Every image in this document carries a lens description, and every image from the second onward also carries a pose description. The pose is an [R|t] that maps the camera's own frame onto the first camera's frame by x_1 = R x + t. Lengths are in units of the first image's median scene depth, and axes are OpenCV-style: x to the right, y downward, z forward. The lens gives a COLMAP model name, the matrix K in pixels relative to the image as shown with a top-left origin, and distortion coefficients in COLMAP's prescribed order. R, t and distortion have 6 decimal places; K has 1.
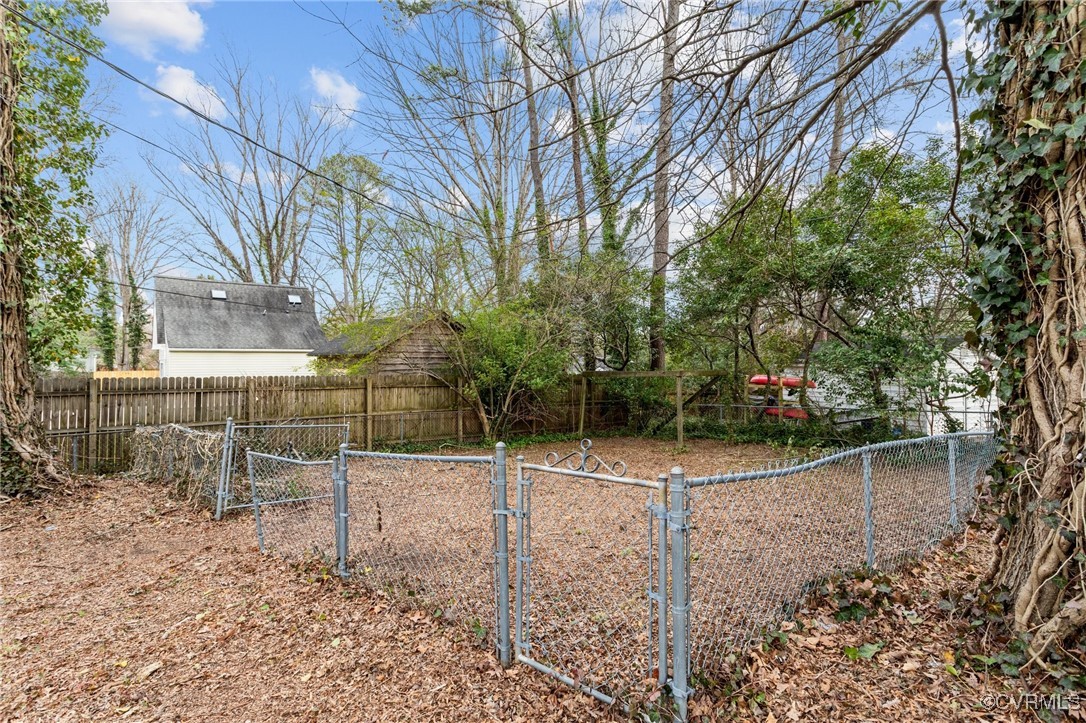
lens RADIAL K [[513.1, 0, 540.3], [0, 513.1, 361.6], [0, 0, 1]] dist [0.009919, 0.000731]
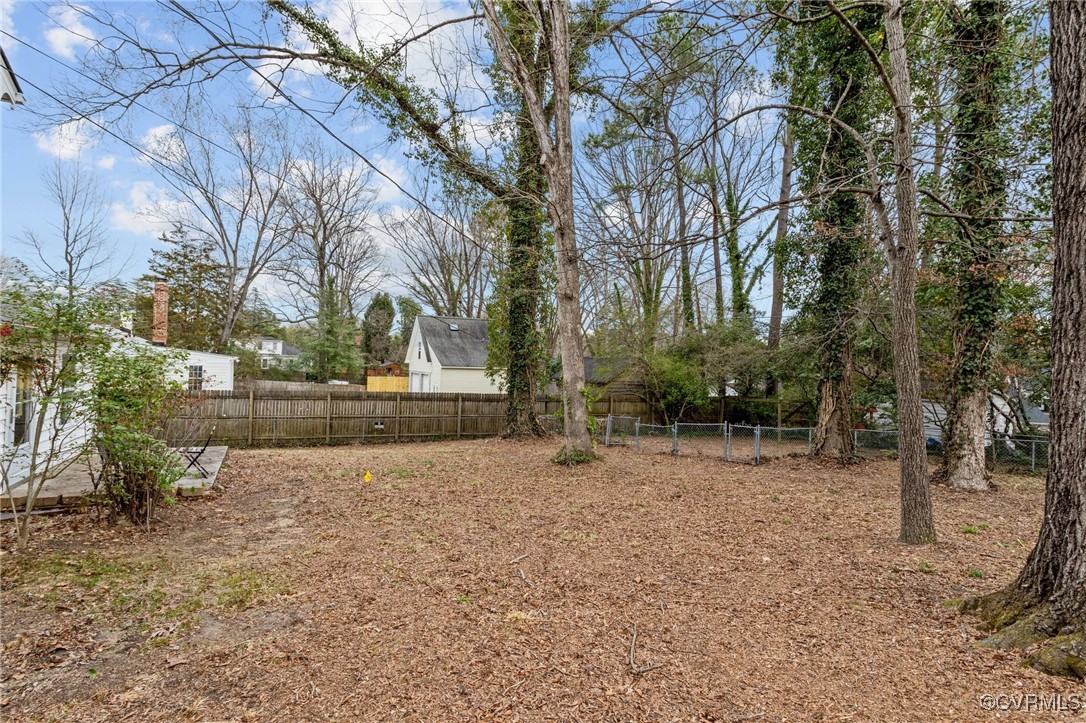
lens RADIAL K [[513.1, 0, 549.0], [0, 513.1, 360.2], [0, 0, 1]] dist [0.009919, 0.000731]
pose [[0.978988, 0.027385, -0.202072, -0.090763], [-0.030148, 0.999489, -0.010607, -0.041176], [0.201678, 0.016476, 0.979313, -0.516092]]
